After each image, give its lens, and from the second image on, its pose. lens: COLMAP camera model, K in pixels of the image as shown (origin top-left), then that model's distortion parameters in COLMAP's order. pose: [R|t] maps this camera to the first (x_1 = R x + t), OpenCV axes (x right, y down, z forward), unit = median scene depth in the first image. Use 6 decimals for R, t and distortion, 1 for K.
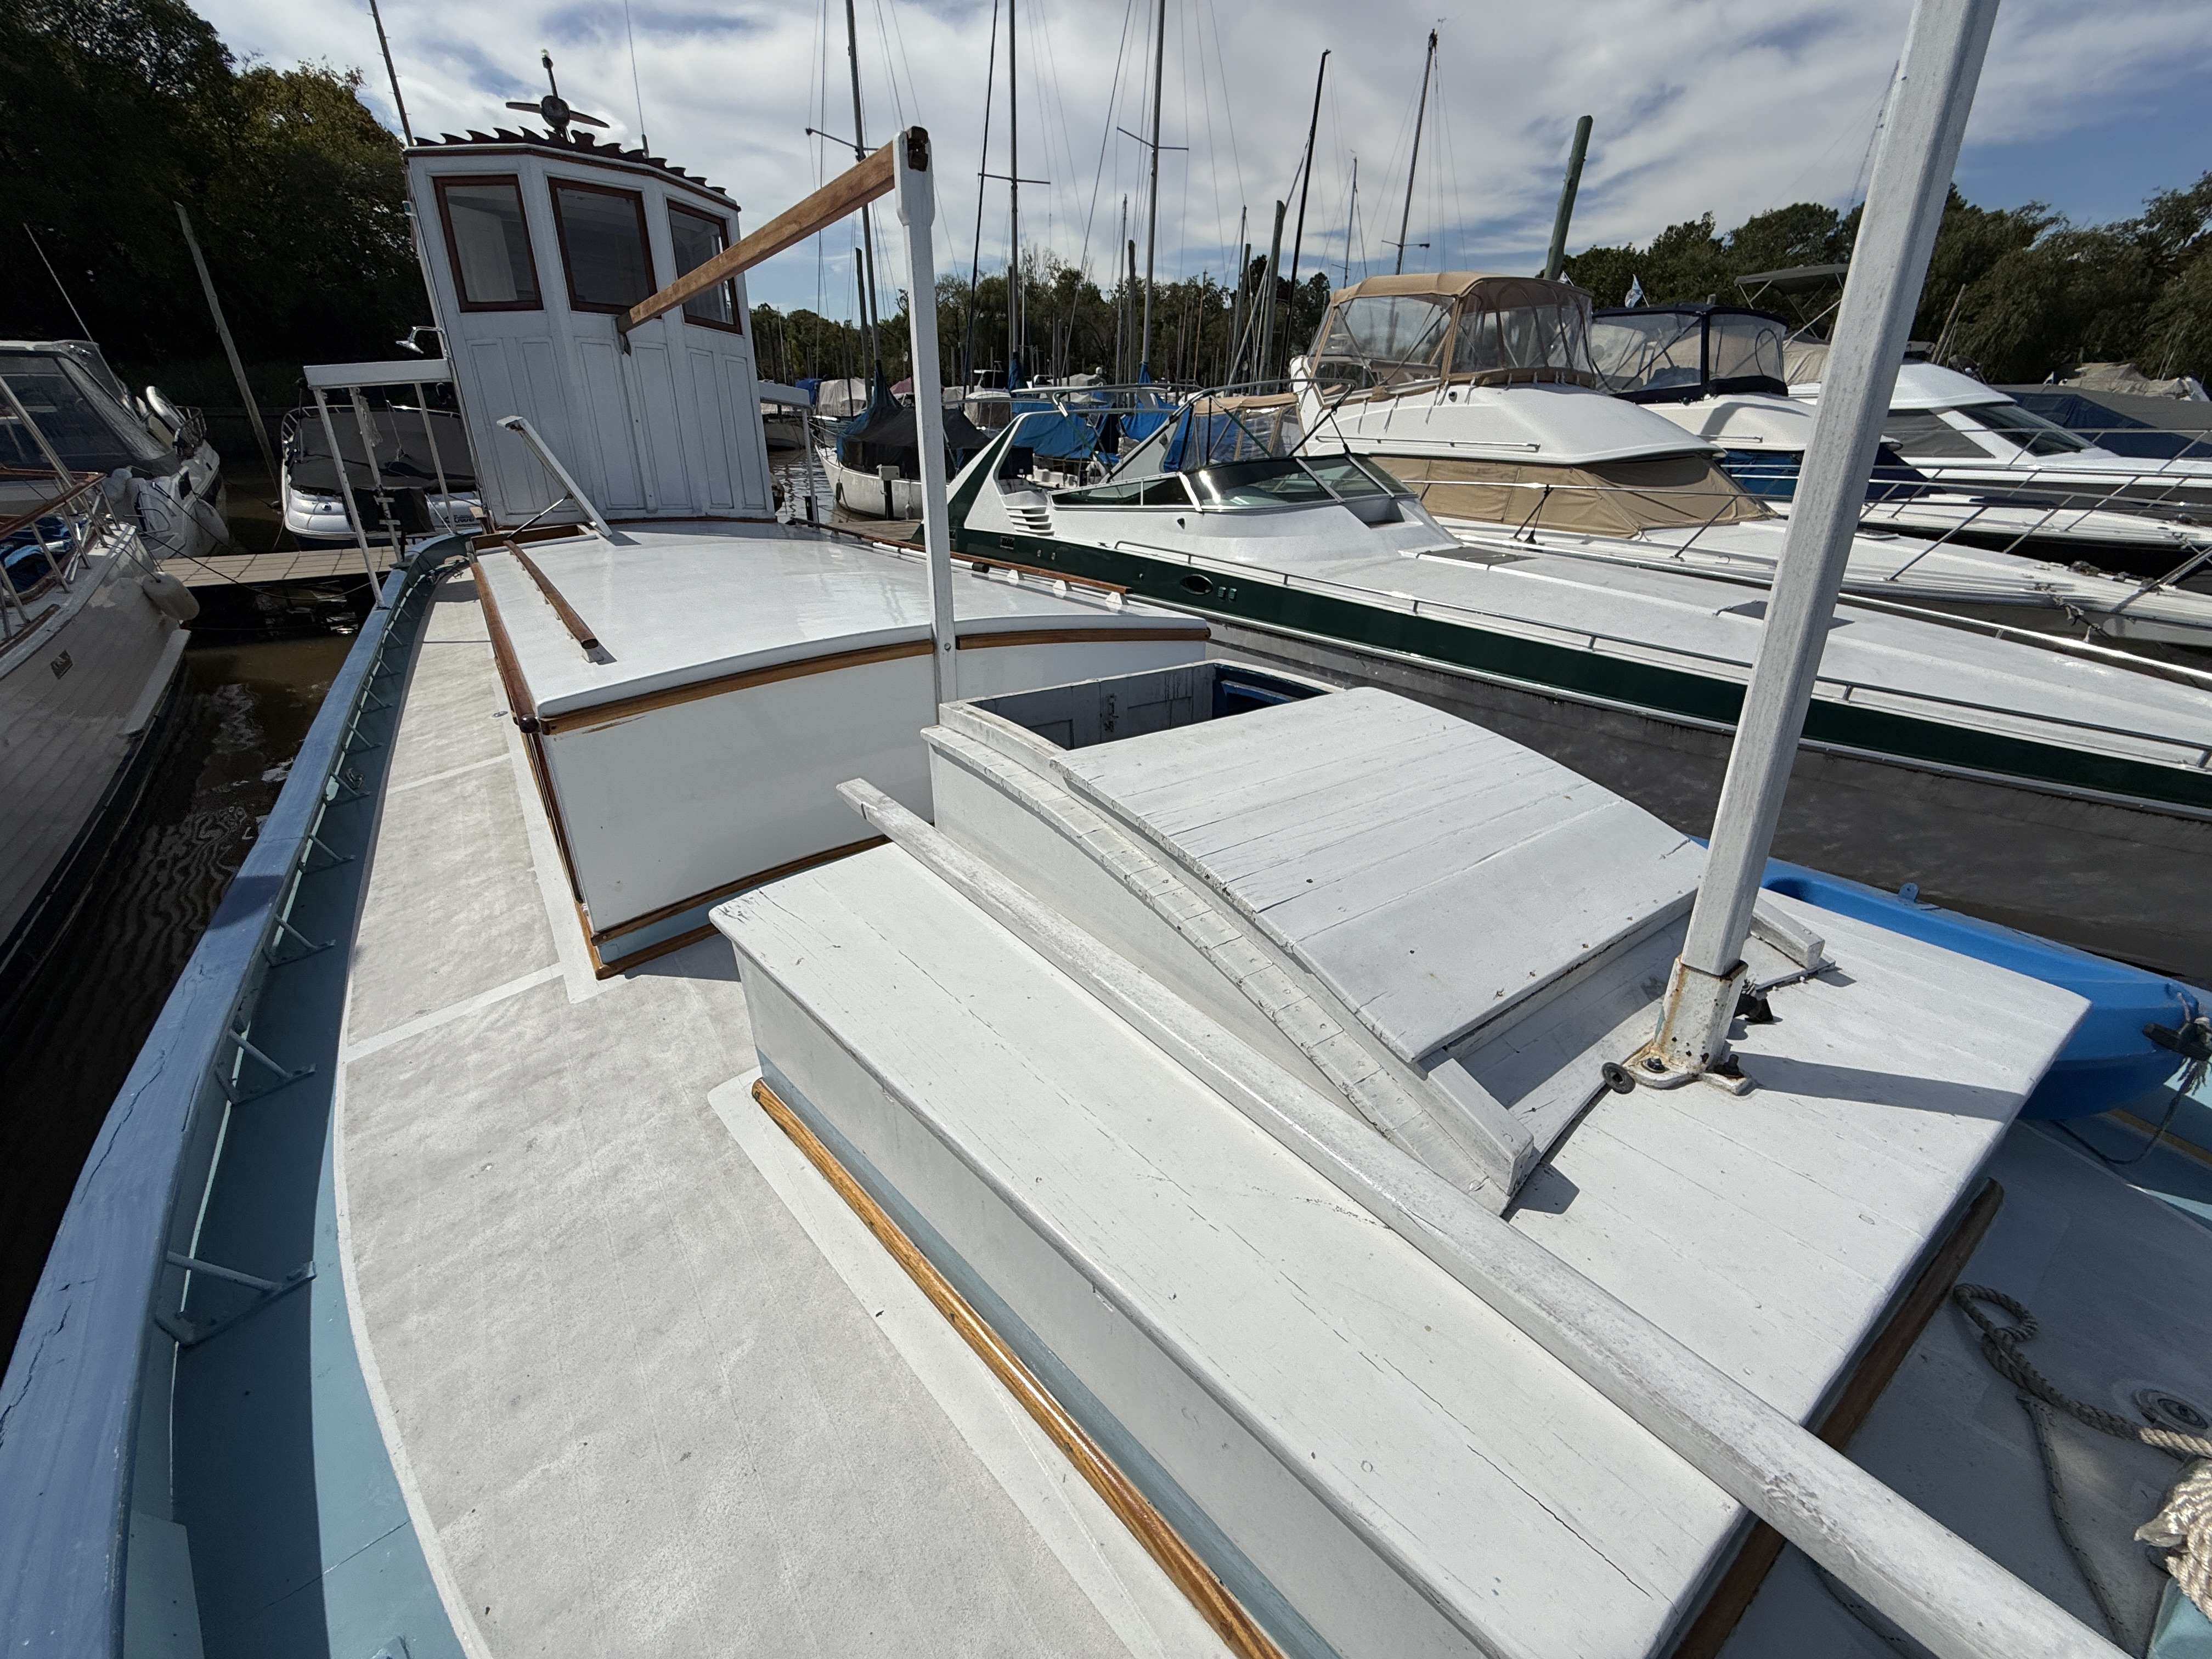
lens RADIAL K [[883.7, 0, 1106.8], [0, 883.7, 831.2], [0, 0, 1]] dist [-0.000985, 0.003281]
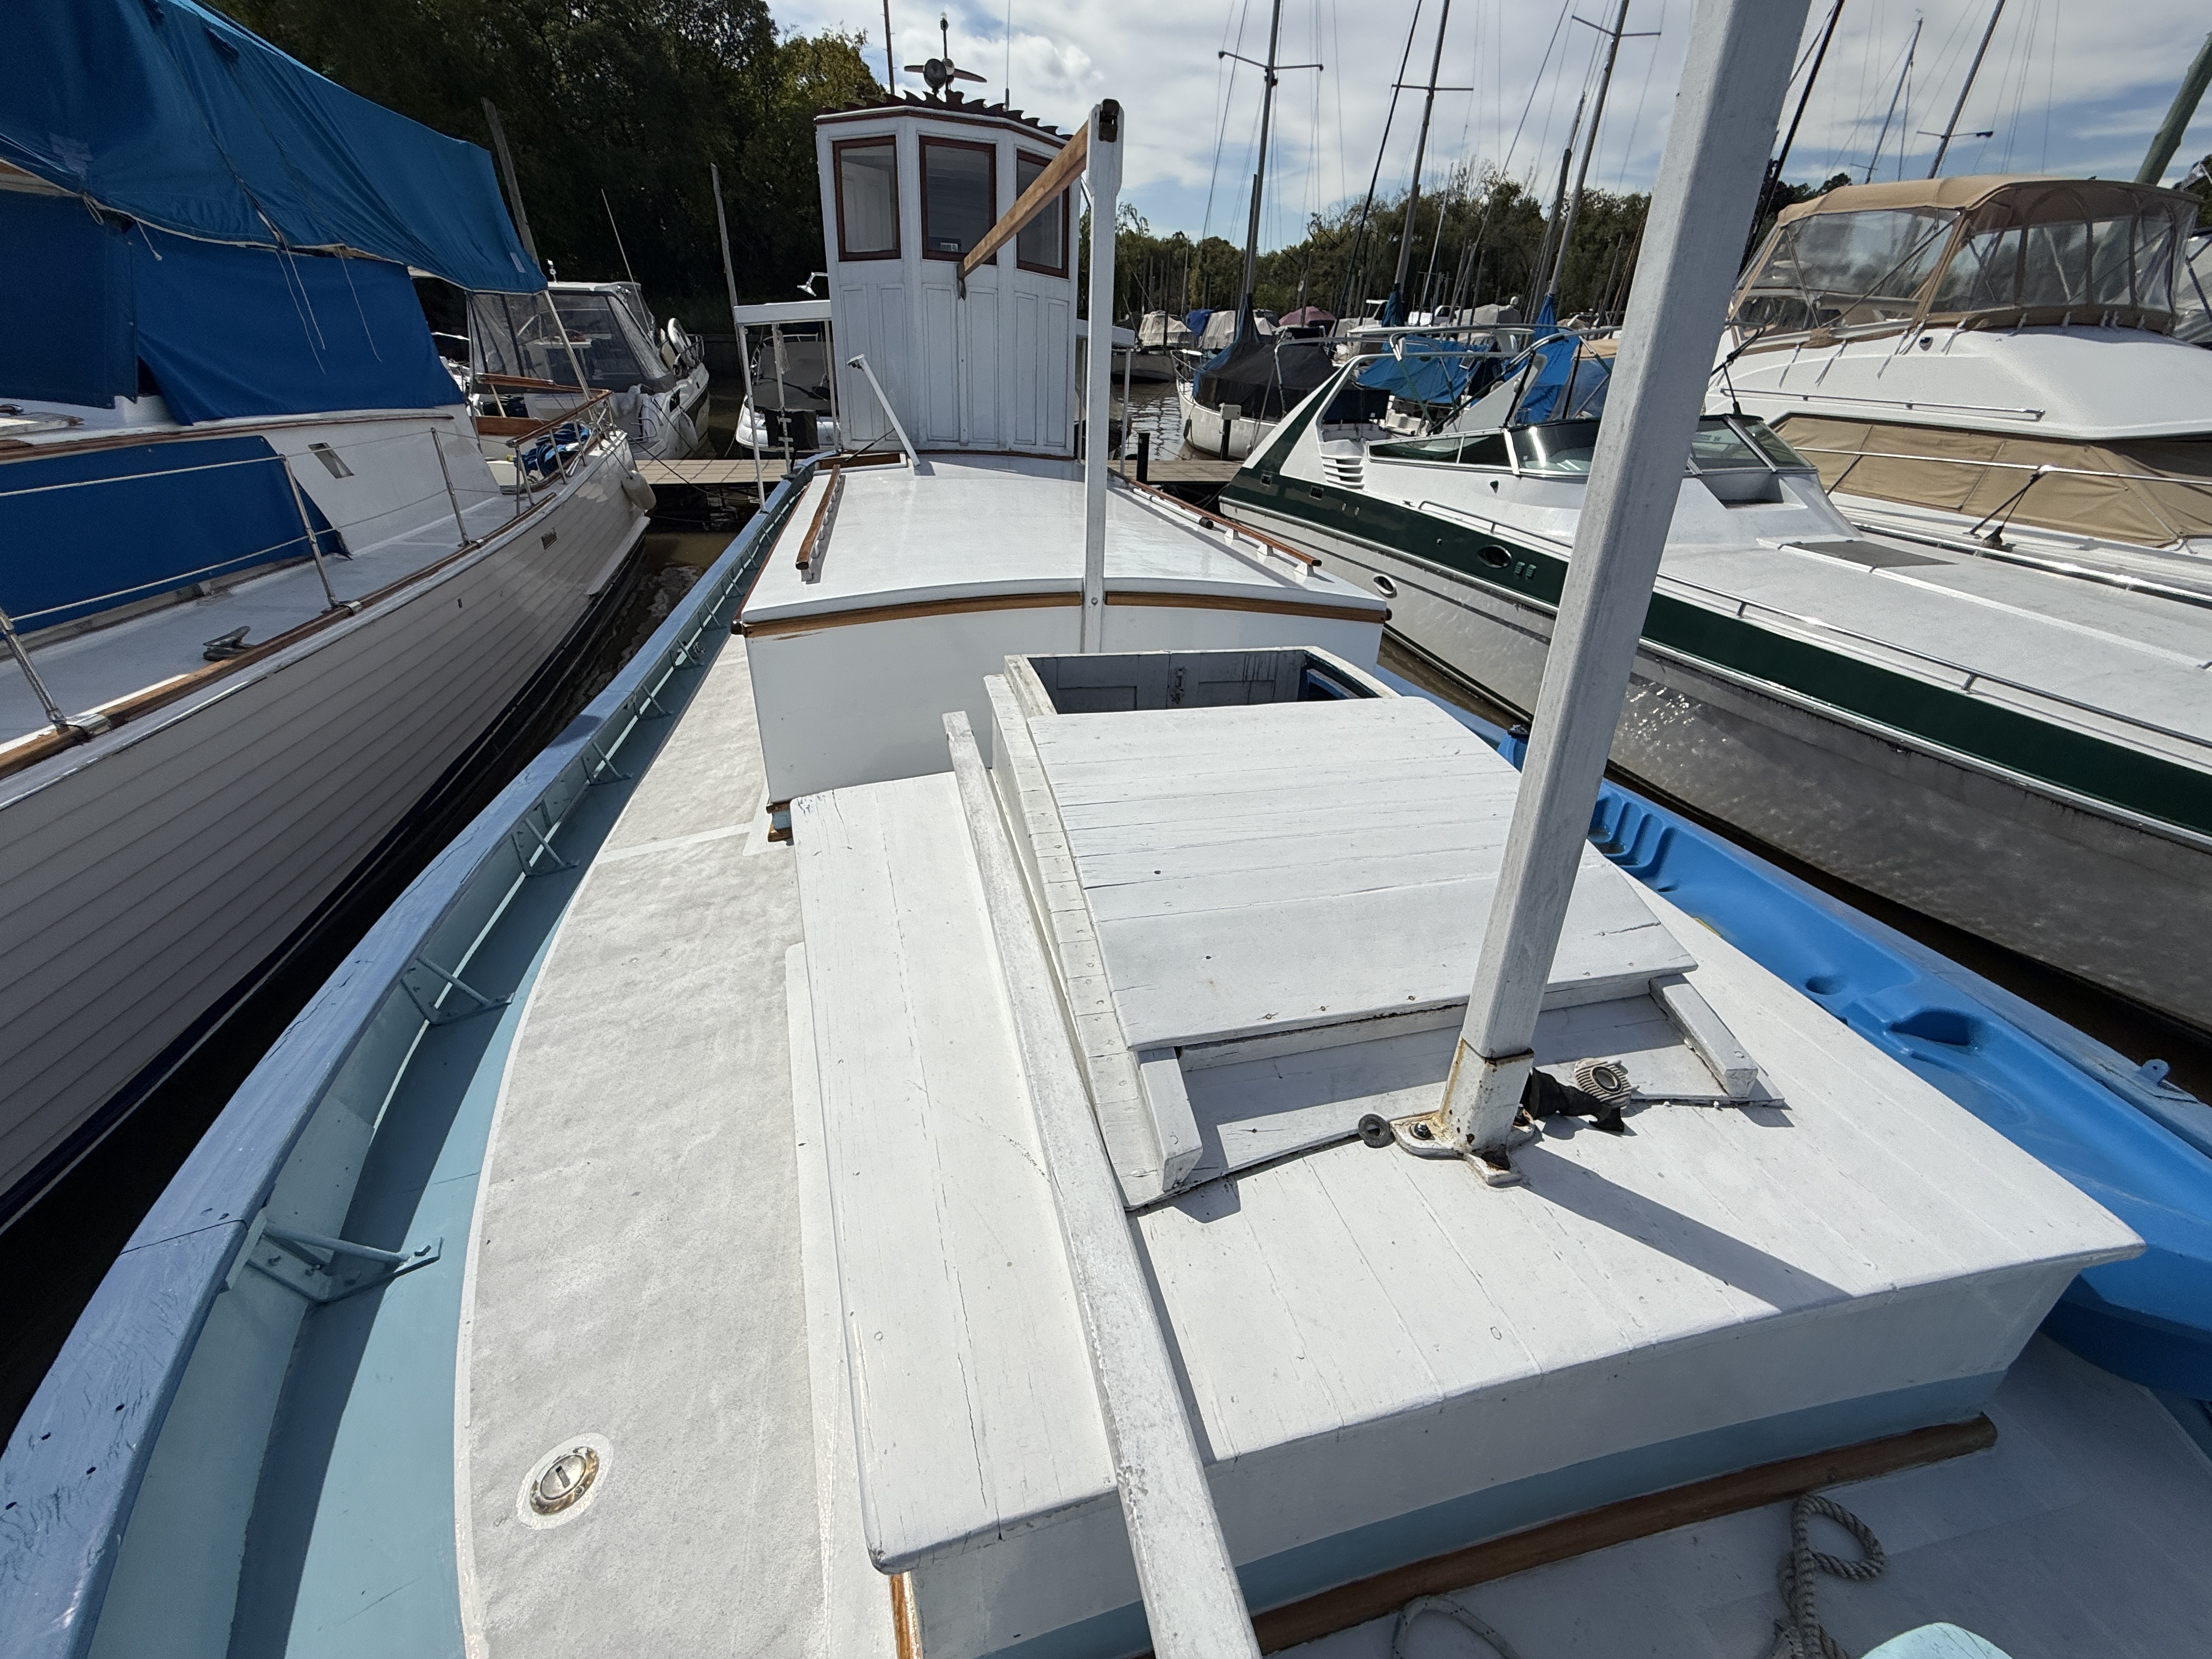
lens RADIAL K [[888.4, 0, 1104.2], [0, 888.4, 831.5], [0, 0, 1]] dist [0.000321, 0.000987]
pose [[0.926011, 0.195371, -0.323008, 0.111255], [-0.176049, 0.980413, 0.088298, -0.016184], [0.333932, -0.024900, 0.942268, -0.003799]]
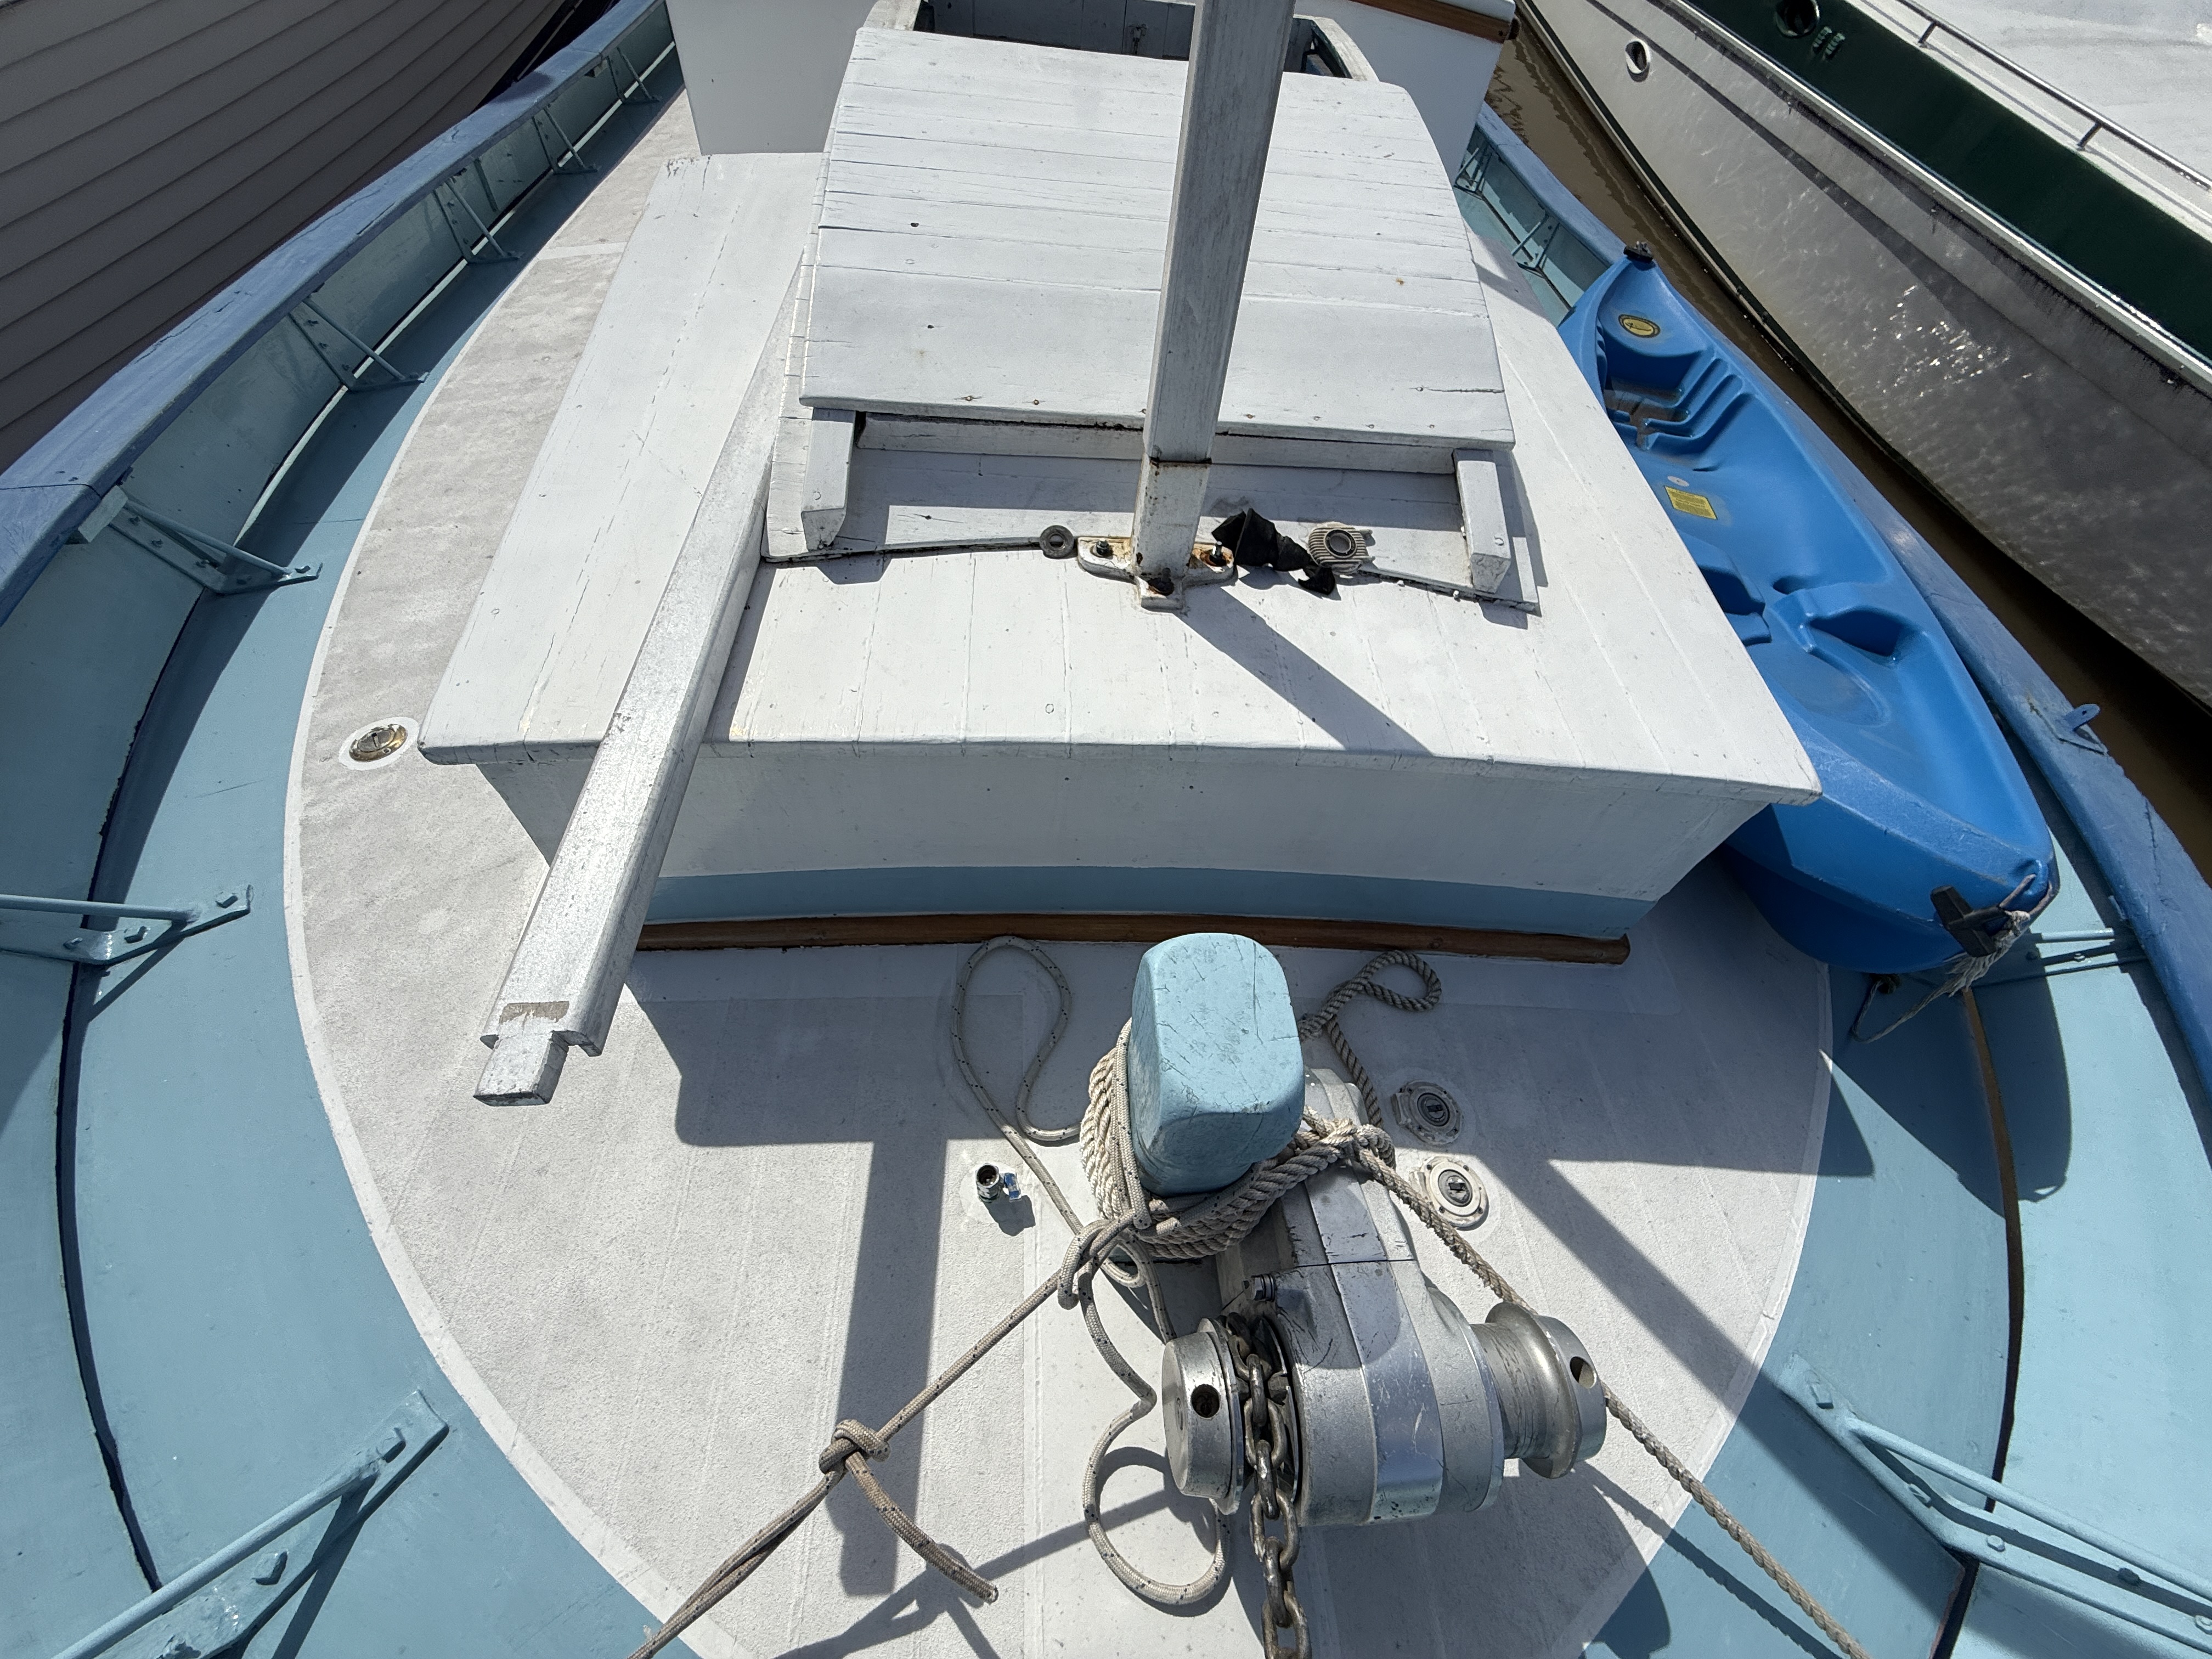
lens RADIAL K [[890.5, 0, 1102.9], [0, 890.5, 836.3], [0, 0, 1]] dist [0.001475, 0.000807]
pose [[0.832415, 0.488993, -0.260712, 0.203139], [-0.299799, 0.793061, 0.530259, 0.002726], [0.466053, -0.363235, 0.806756, 0.031813]]
